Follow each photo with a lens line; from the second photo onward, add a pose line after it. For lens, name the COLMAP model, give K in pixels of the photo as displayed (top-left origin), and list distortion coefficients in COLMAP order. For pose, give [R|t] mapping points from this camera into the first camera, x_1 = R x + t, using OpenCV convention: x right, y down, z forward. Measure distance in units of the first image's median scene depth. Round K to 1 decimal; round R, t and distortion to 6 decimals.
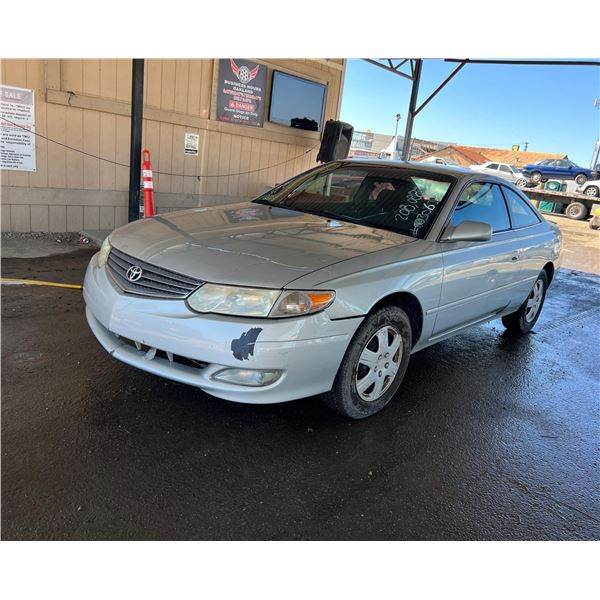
lens RADIAL K [[449.9, 0, 314.5], [0, 449.9, 302.1], [0, 0, 1]] dist [0.034801, -0.035797]
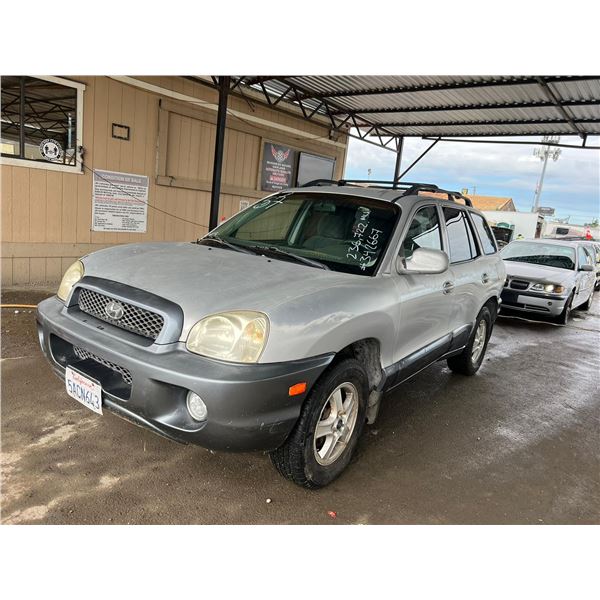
lens RADIAL K [[449.9, 0, 295.1], [0, 449.9, 298.6], [0, 0, 1]] dist [0.034801, -0.035797]
pose [[0.998731, -0.023555, 0.044515, -0.174640], [0.027778, 0.994920, -0.096764, 0.039902], [-0.042010, 0.097878, 0.994311, -0.267086]]
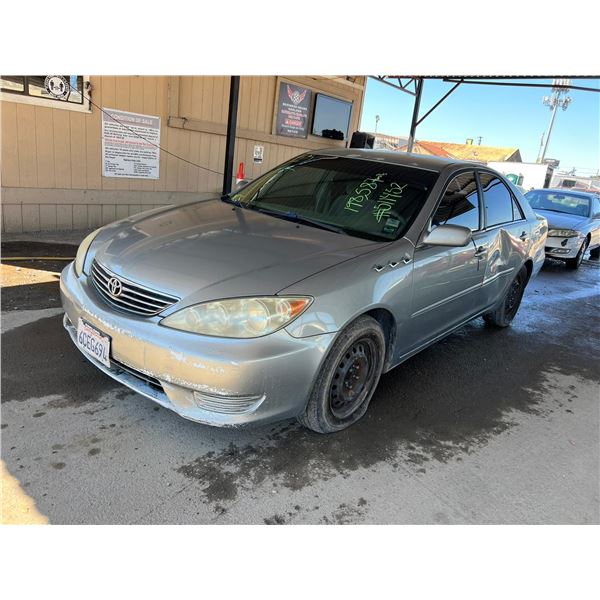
lens RADIAL K [[449.9, 0, 302.1], [0, 449.9, 297.4], [0, 0, 1]] dist [0.034801, -0.035797]
pose [[0.997951, -0.024862, 0.058953, -0.219342], [0.024640, 0.999686, 0.004494, 0.040069], [-0.059046, -0.003032, 0.998251, -0.237589]]
